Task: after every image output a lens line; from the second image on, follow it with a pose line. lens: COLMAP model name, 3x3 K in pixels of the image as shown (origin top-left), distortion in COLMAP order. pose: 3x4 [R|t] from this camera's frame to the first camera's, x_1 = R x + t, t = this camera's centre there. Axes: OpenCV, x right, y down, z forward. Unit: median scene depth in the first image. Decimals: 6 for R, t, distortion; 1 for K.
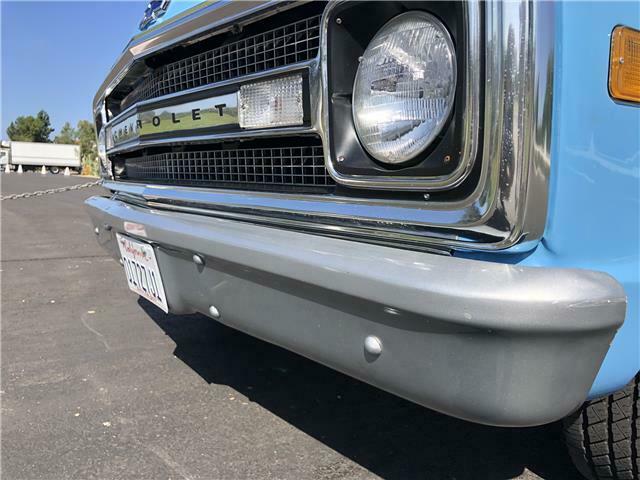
lens RADIAL K [[540.9, 0, 304.5], [0, 540.9, 240.1], [0, 0, 1]] dist [0.012648, 0.001338]
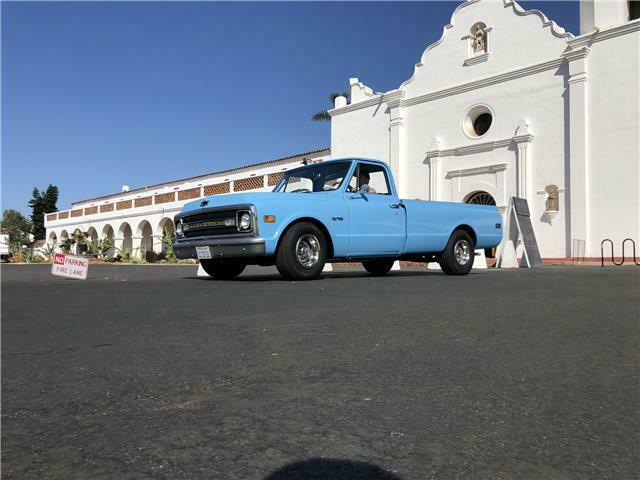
lens RADIAL K [[540.9, 0, 304.5], [0, 540.9, 240.1], [0, 0, 1]] dist [0.012648, 0.001338]
pose [[0.989002, -0.050225, 0.139116, -0.107940], [0.069067, 0.988556, -0.134113, 1.165961], [-0.130788, 0.142246, 0.981153, -7.028630]]
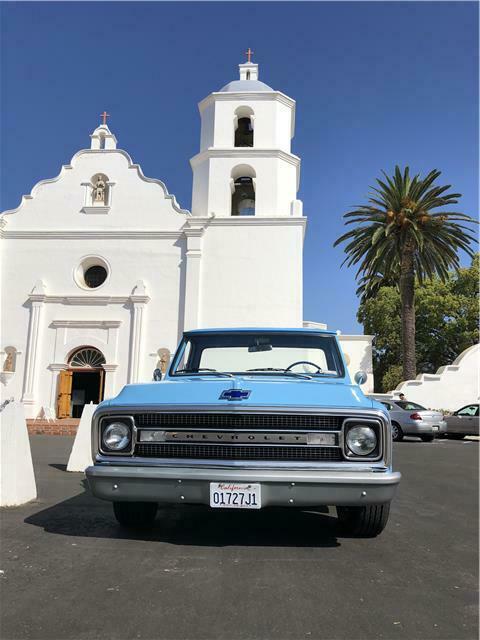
lens RADIAL K [[540.9, 0, 240.0], [0, 540.9, 320.0], [0, 0, 1]] dist [0.012648, 0.001338]
pose [[0.620186, 0.093456, 0.778868, -3.960269], [0.092248, 0.977300, -0.190720, -0.442998], [-0.779012, 0.190131, 0.597487, -1.169782]]
